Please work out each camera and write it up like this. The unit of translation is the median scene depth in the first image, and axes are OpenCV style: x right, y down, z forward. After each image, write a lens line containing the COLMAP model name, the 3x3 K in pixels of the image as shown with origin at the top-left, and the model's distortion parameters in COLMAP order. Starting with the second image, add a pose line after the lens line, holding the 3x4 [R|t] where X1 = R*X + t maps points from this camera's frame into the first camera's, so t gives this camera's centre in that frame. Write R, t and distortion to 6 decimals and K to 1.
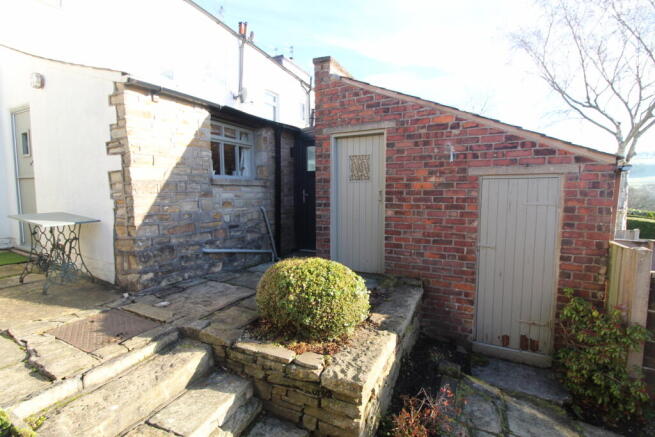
lens RADIAL K [[303.5, 0, 325.4], [0, 303.5, 218.0], [0, 0, 1]] dist [-0.005044, -0.009322]
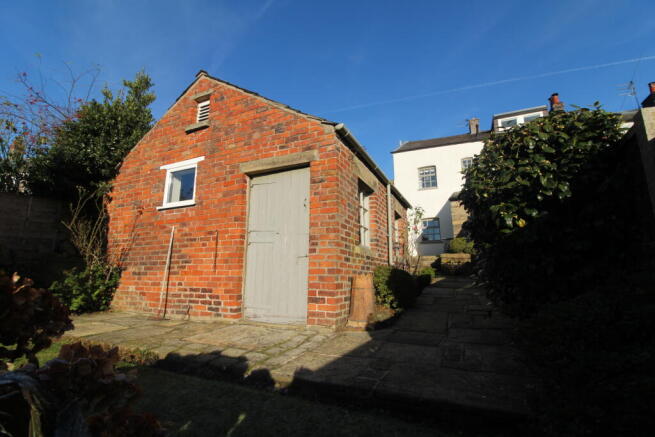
lens RADIAL K [[303.5, 0, 325.7], [0, 303.5, 216.4], [0, 0, 1]] dist [-0.005044, -0.009322]
pose [[0.018528, -0.194566, -0.980714, 2.692351], [-0.096092, 0.975996, -0.195445, 0.583701], [0.995200, 0.097860, -0.000613, -0.497706]]
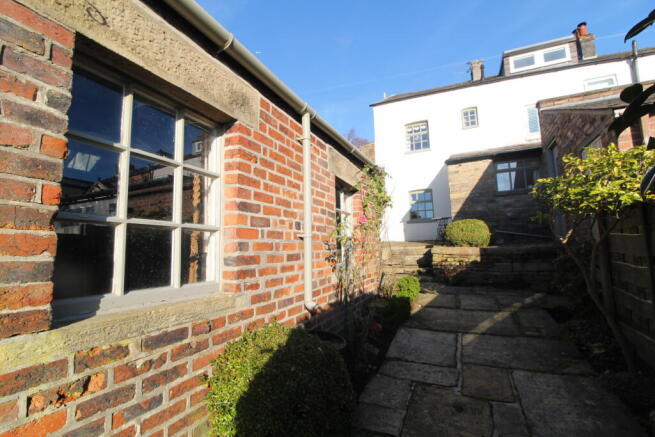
lens RADIAL K [[303.5, 0, 327.7], [0, 303.5, 220.1], [0, 0, 1]] dist [-0.005044, -0.009322]
pose [[0.034466, -0.098490, -0.994541, 1.695658], [-0.064734, 0.992822, -0.100563, 0.345694], [0.997307, 0.067847, 0.027842, -0.092322]]
